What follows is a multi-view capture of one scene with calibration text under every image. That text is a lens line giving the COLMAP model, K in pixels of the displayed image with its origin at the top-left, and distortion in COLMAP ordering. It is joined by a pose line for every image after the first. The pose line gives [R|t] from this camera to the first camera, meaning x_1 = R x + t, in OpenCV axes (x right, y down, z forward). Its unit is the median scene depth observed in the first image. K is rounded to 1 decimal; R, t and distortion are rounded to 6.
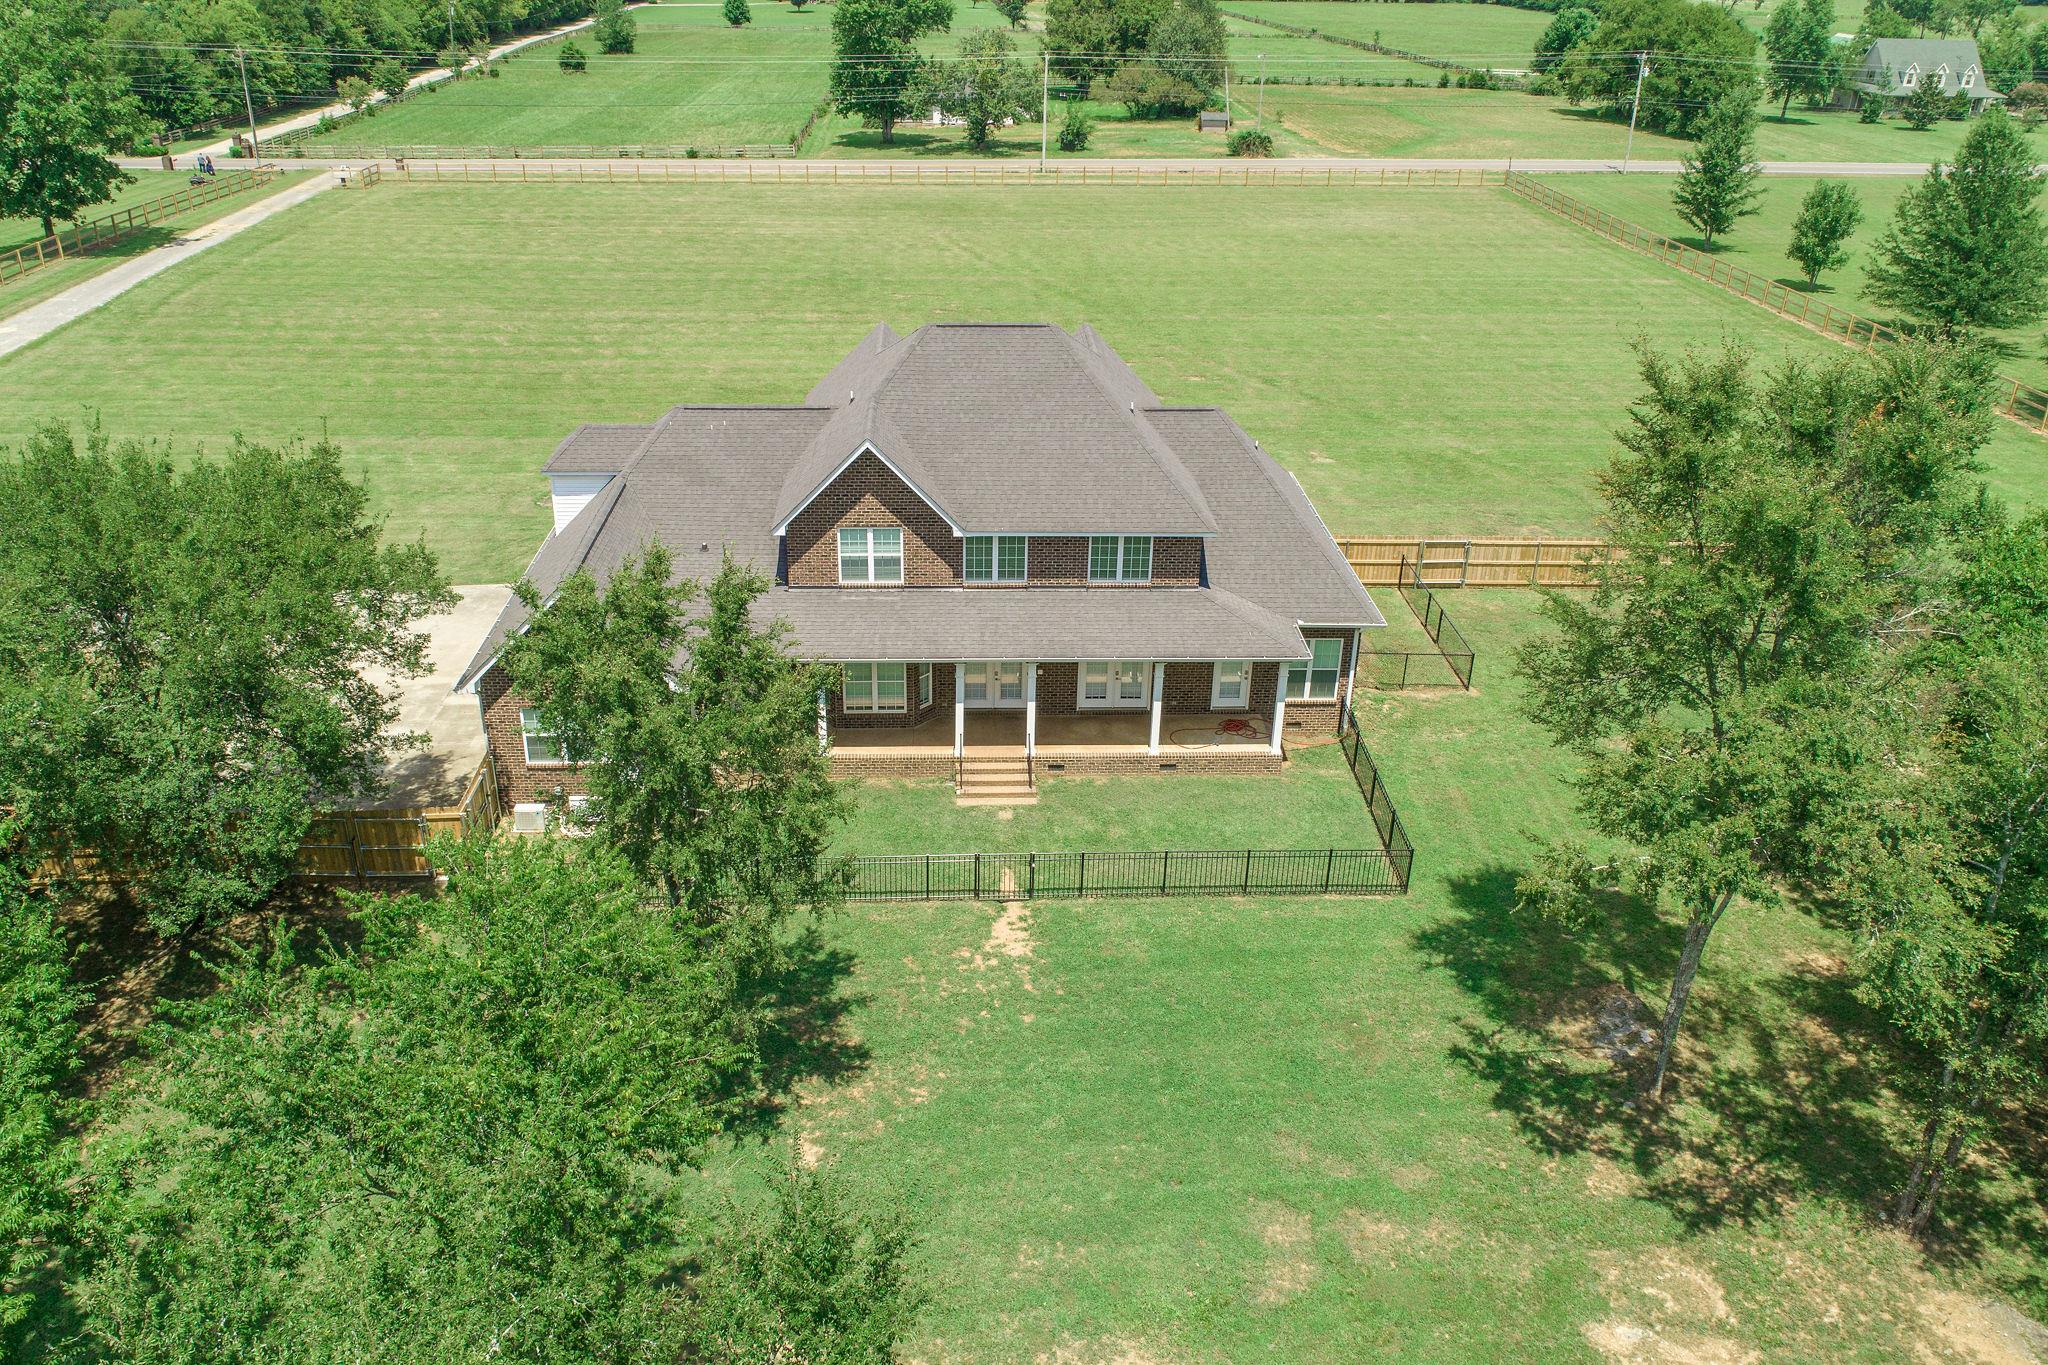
lens RADIAL K [[1541.0, 0, 1022.1], [0, 1541.0, 684.0], [0, 0, 1]] dist [-0.023771, 0.008628]
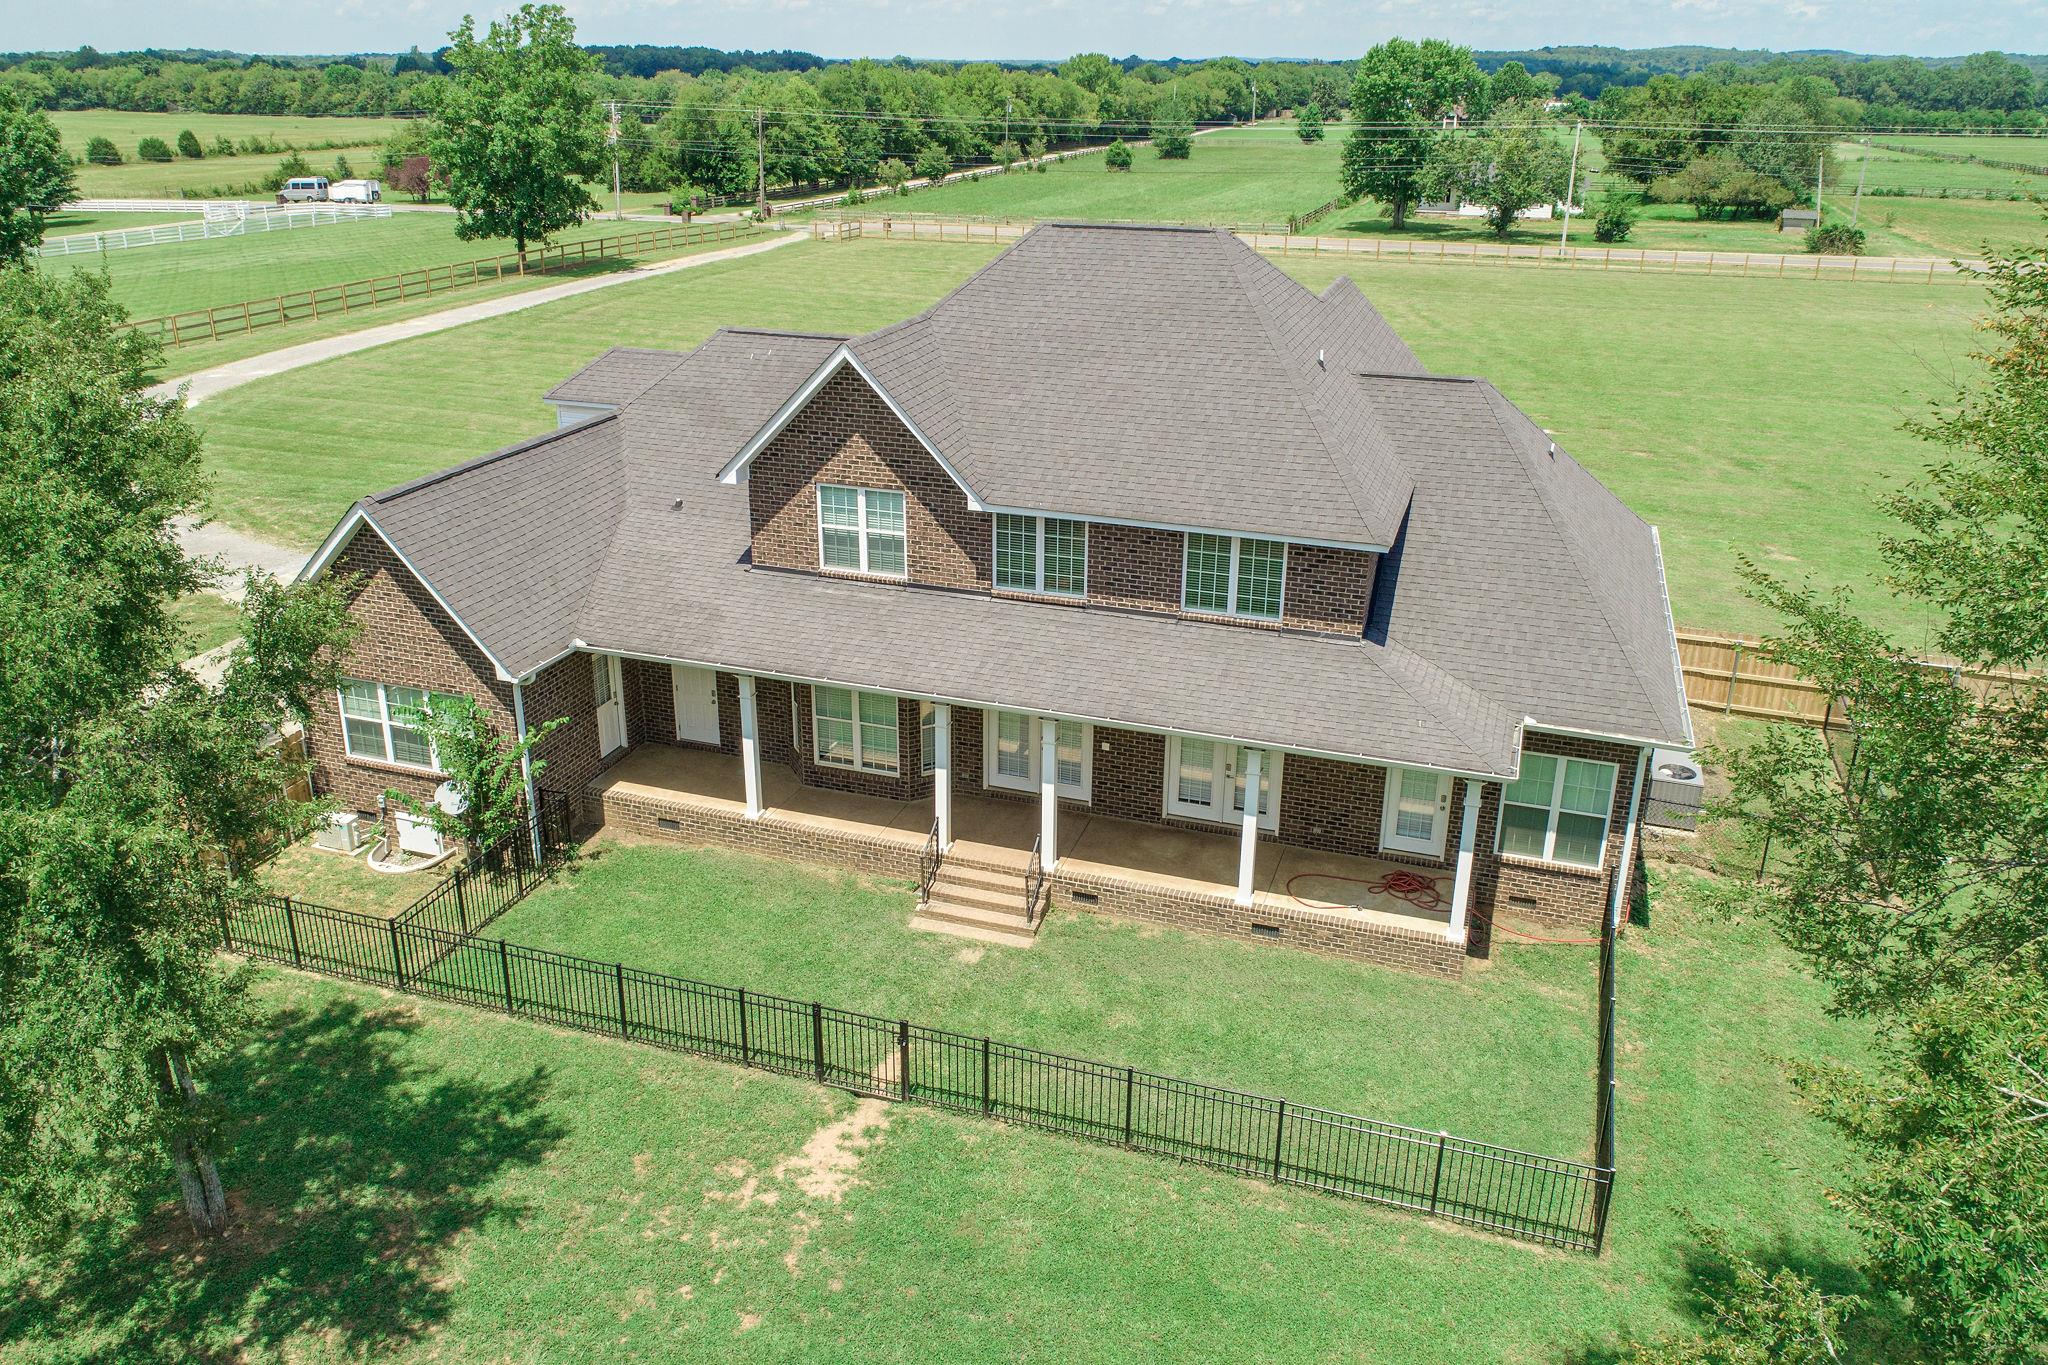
lens RADIAL K [[1541.0, 0, 1024.9], [0, 1541.0, 671.2], [0, 0, 1]] dist [-0.023771, 0.008628]
pose [[0.930033, 0.124614, -0.345703, 0.199259], [-0.157501, 0.985133, -0.068611, 0.010679], [0.332013, 0.118259, 0.935832, 0.394780]]
